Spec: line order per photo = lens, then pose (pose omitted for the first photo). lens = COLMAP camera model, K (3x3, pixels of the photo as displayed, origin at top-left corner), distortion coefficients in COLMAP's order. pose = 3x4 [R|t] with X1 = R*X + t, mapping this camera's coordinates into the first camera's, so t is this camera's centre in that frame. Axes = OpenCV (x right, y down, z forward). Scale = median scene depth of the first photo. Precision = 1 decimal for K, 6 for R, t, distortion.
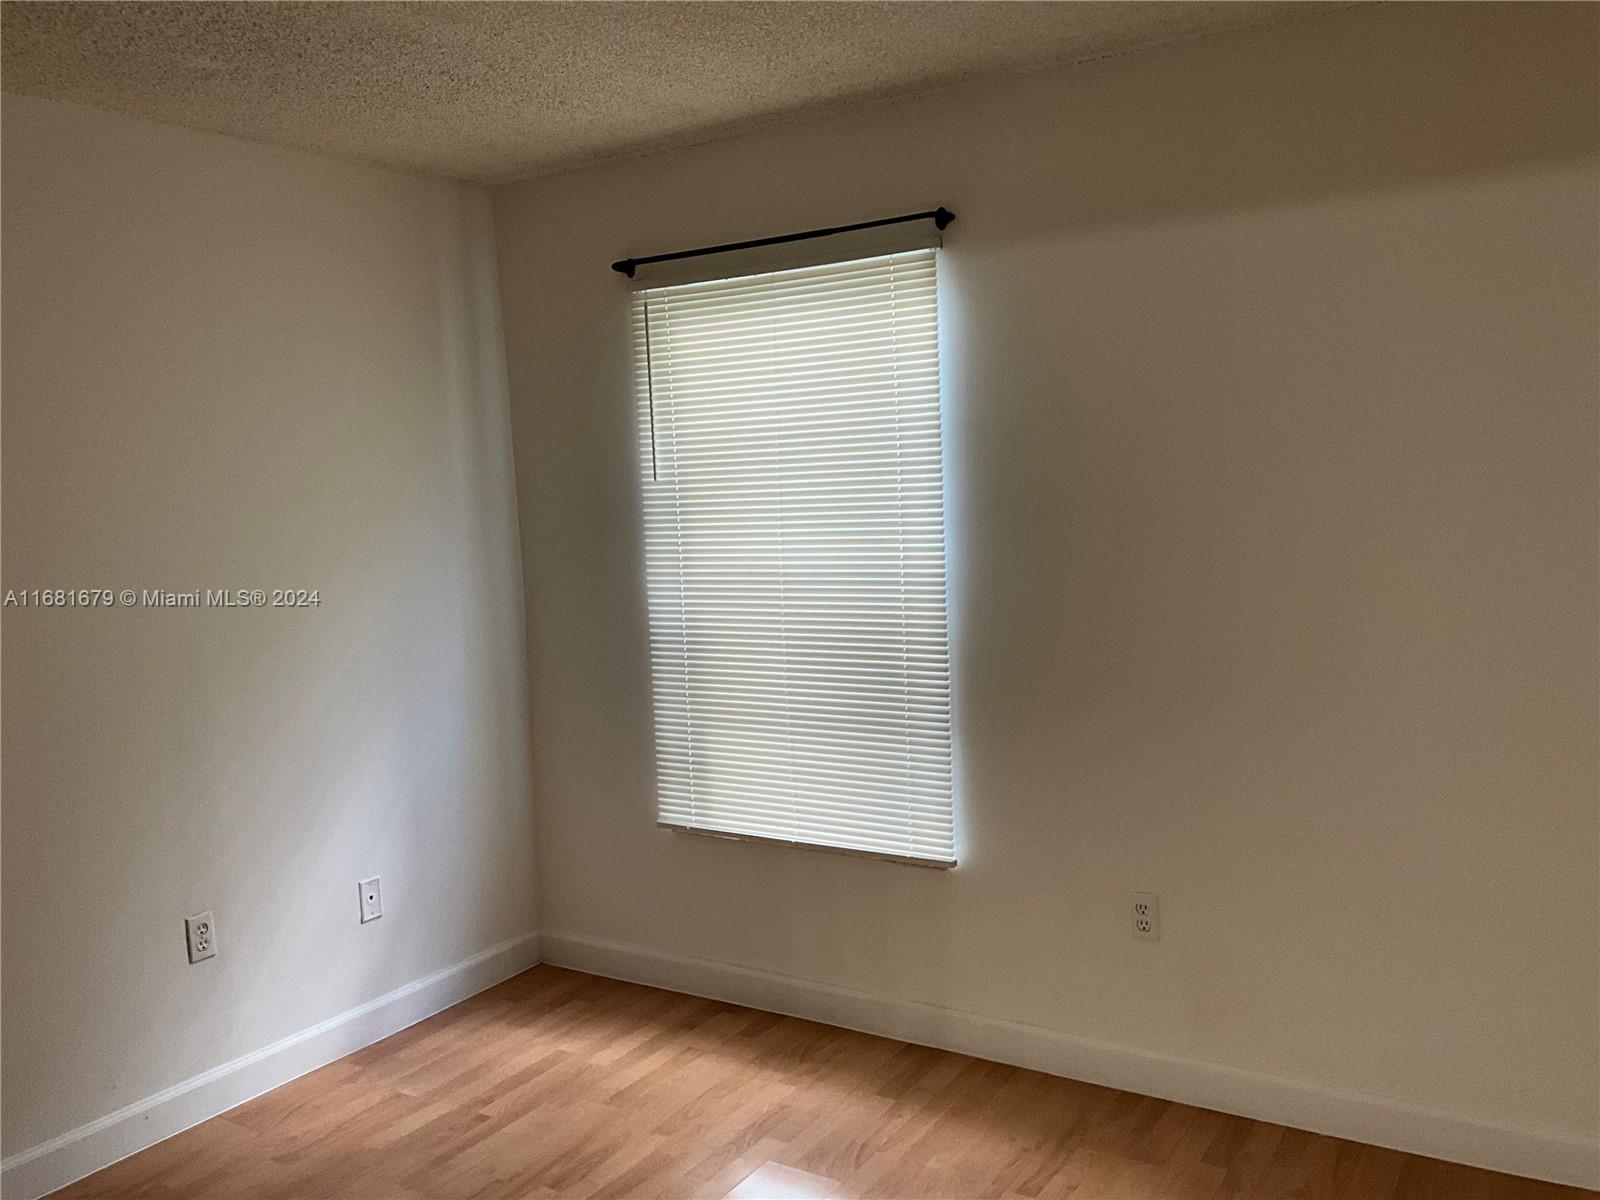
lens RADIAL K [[1336.2, 0, 800.0], [0, 1336.2, 600.0], [0, 0, 1]] dist [0.083340, -0.143838]
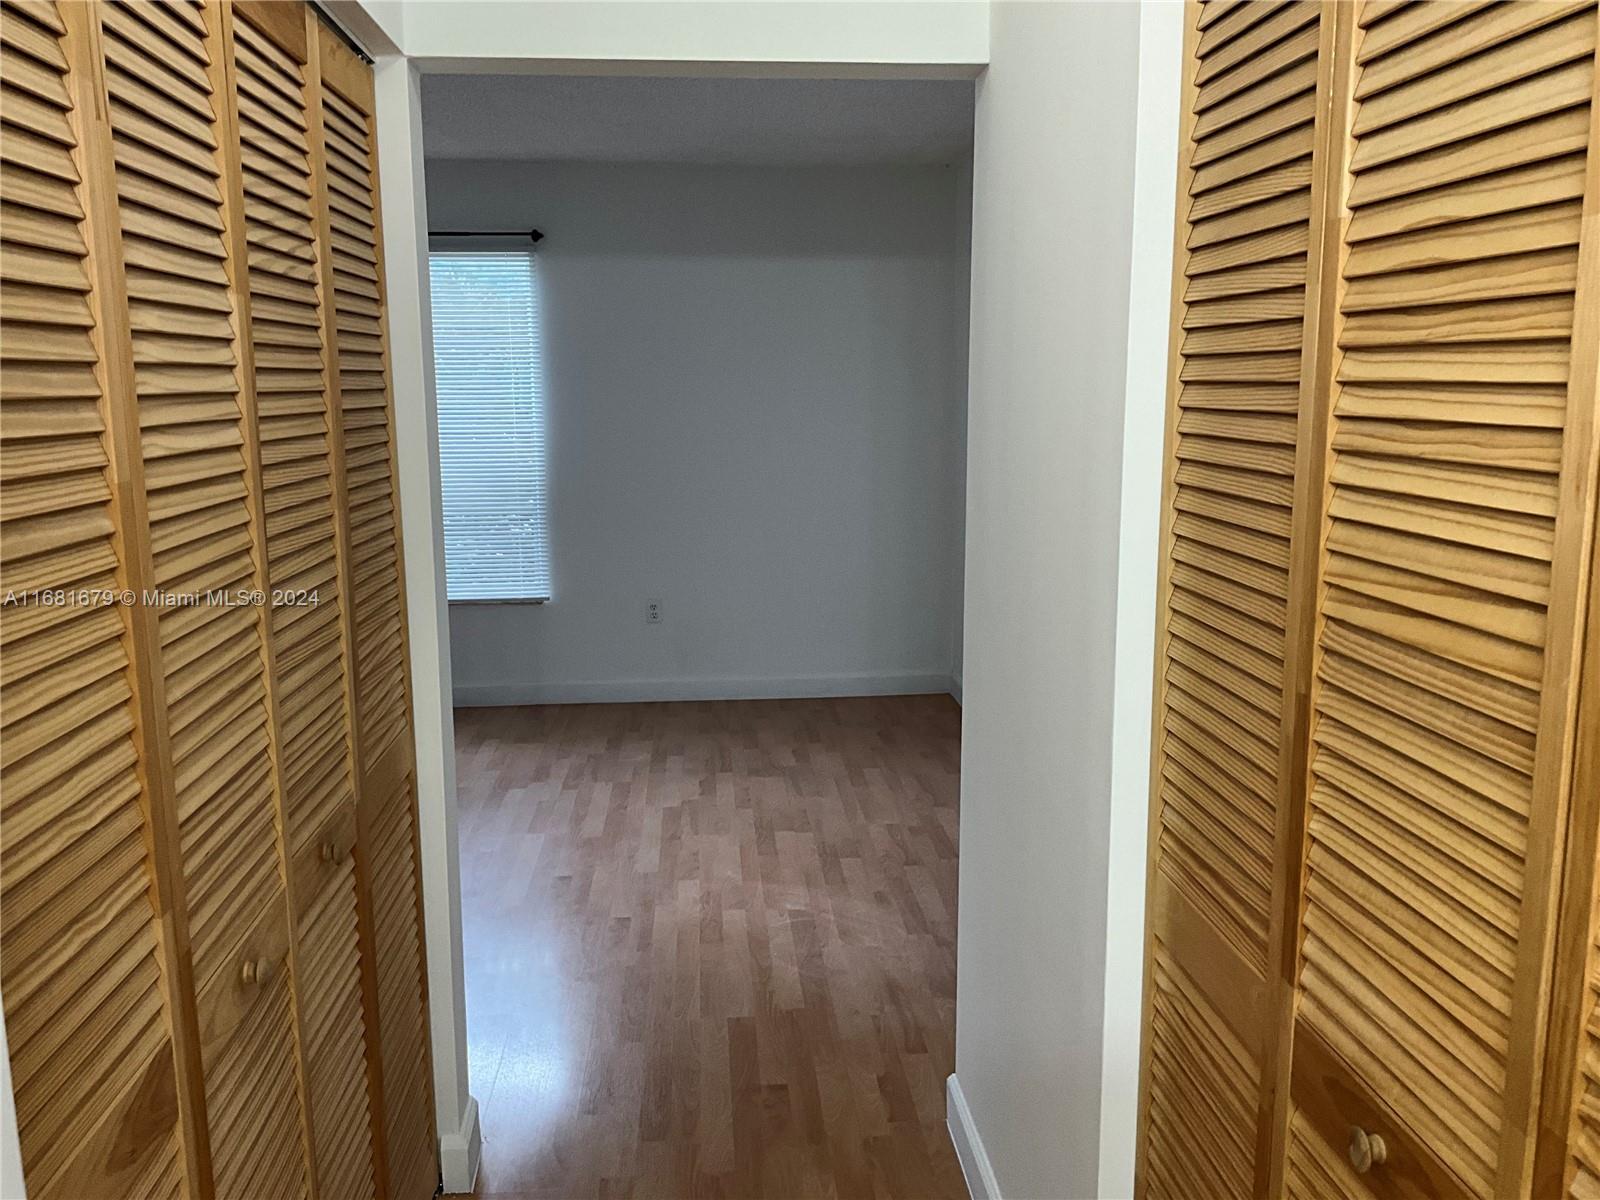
lens RADIAL K [[1333.7, 0, 800.0], [0, 1333.7, 600.0], [0, 0, 1]] dist [0.093277, -0.163088]
pose [[0.791645, -0.064812, 0.607534, -0.761120], [0.030372, 0.997303, 0.066817, 0.095241], [-0.610226, -0.034444, 0.791478, -0.674581]]
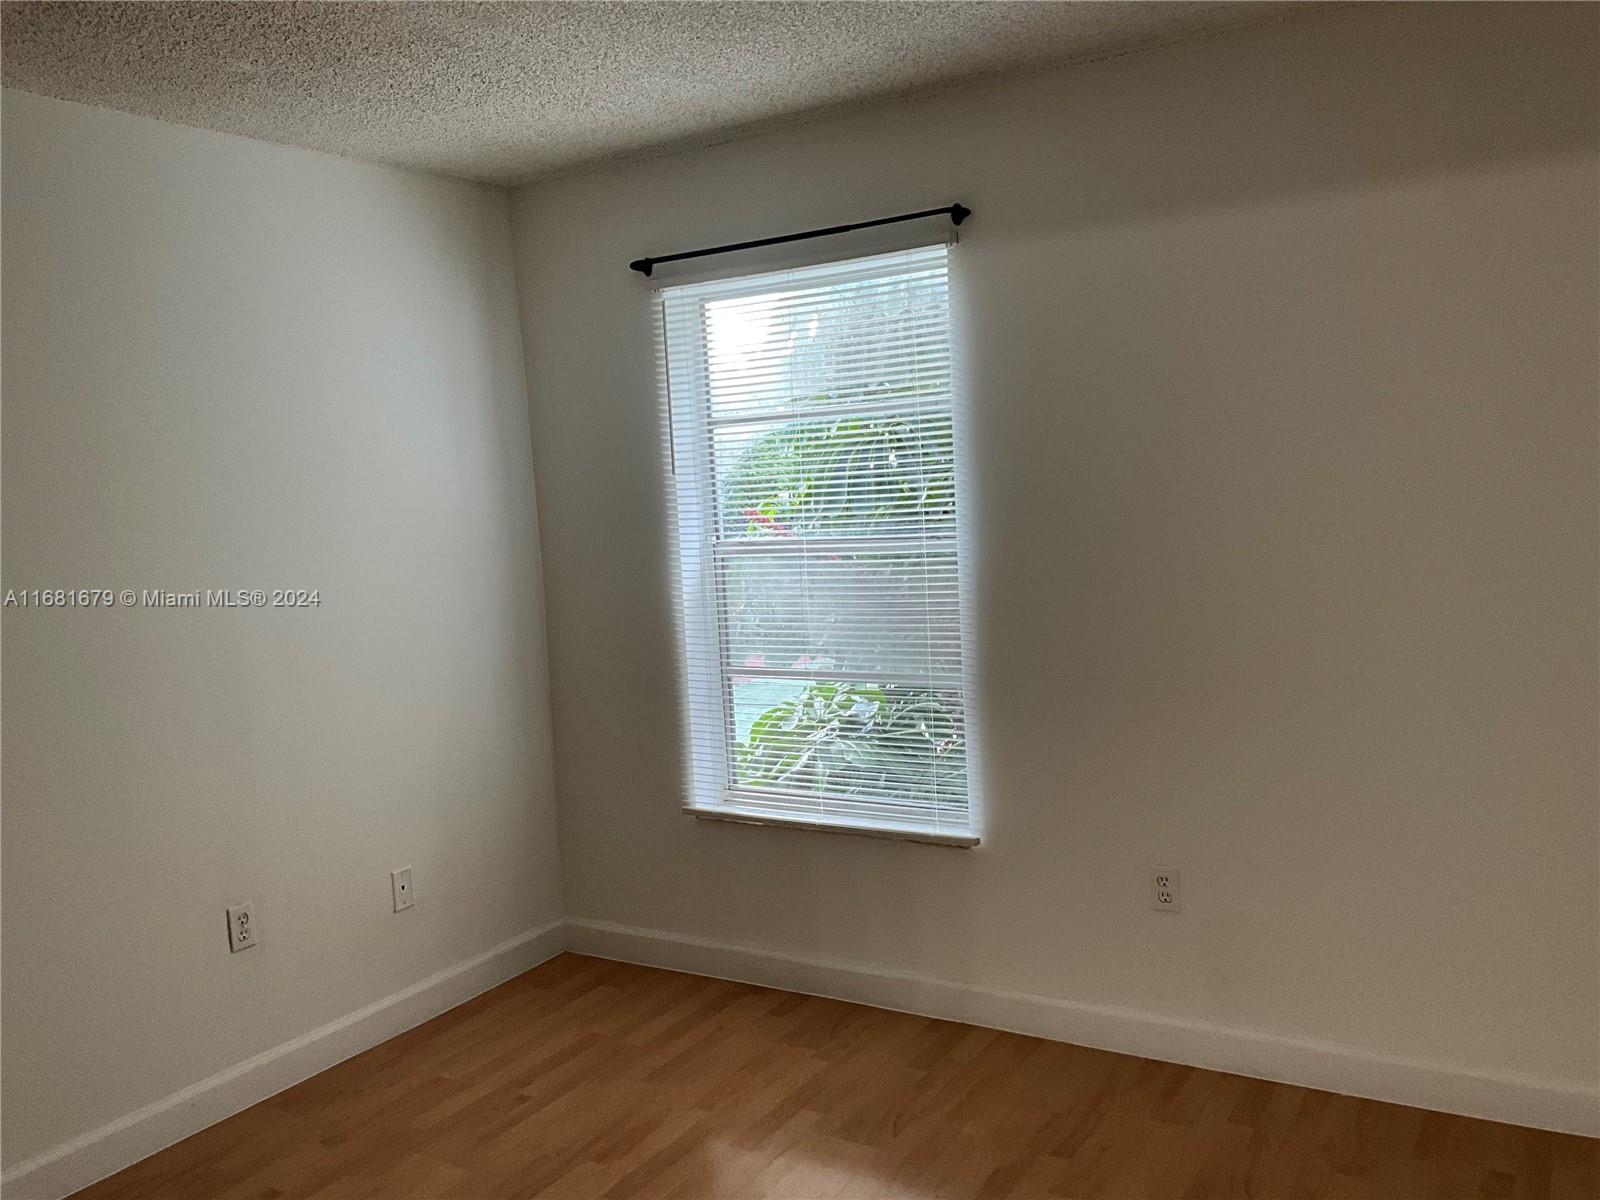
lens RADIAL K [[1333.7, 0, 800.0], [0, 1333.7, 600.0], [0, 0, 1]] dist [0.093277, -0.163088]
pose [[0.999721, -0.014771, 0.018437, -0.039518], [0.014848, 0.999882, -0.003998, 0.014380], [-0.018376, 0.004271, 0.999822, -0.025016]]
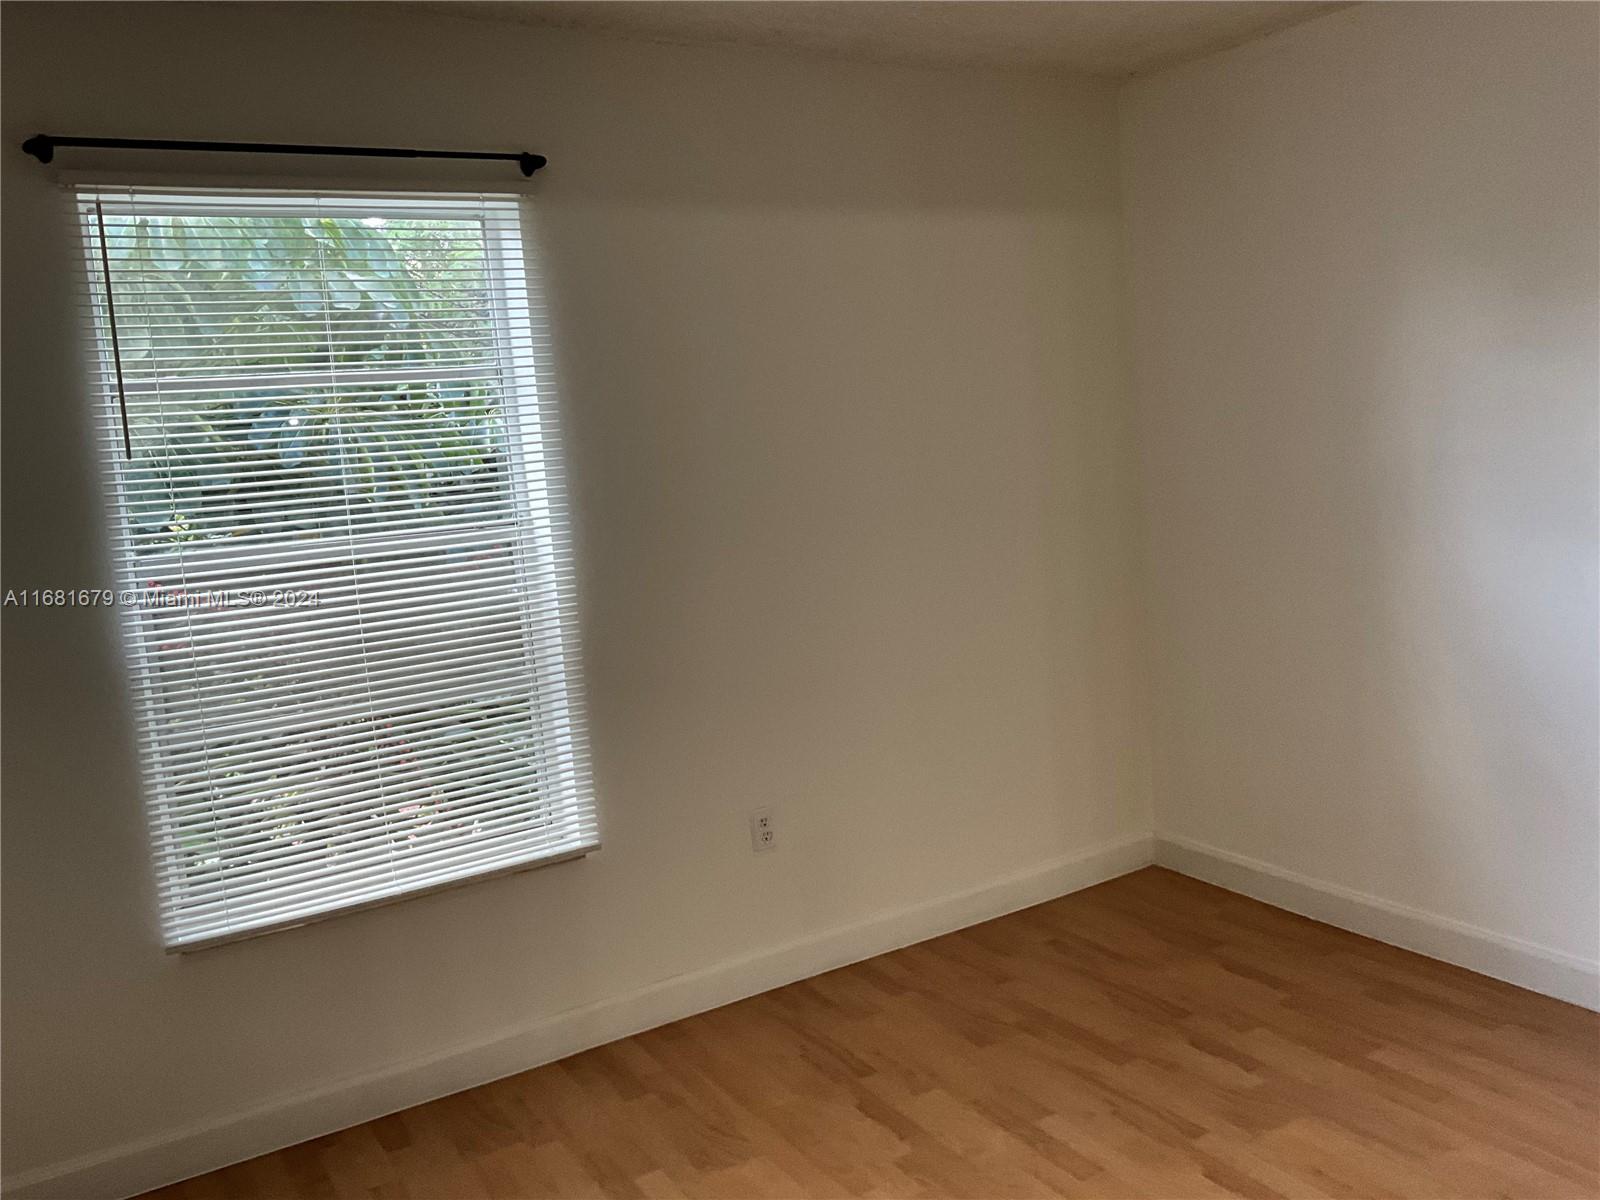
lens RADIAL K [[1333.7, 0, 800.0], [0, 1333.7, 600.0], [0, 0, 1]] dist [0.093277, -0.163088]
pose [[0.440212, -0.109837, 0.891151, -0.700253], [0.138380, 0.988931, 0.053532, -0.008183], [-0.887167, 0.099752, 0.450538, 0.455471]]
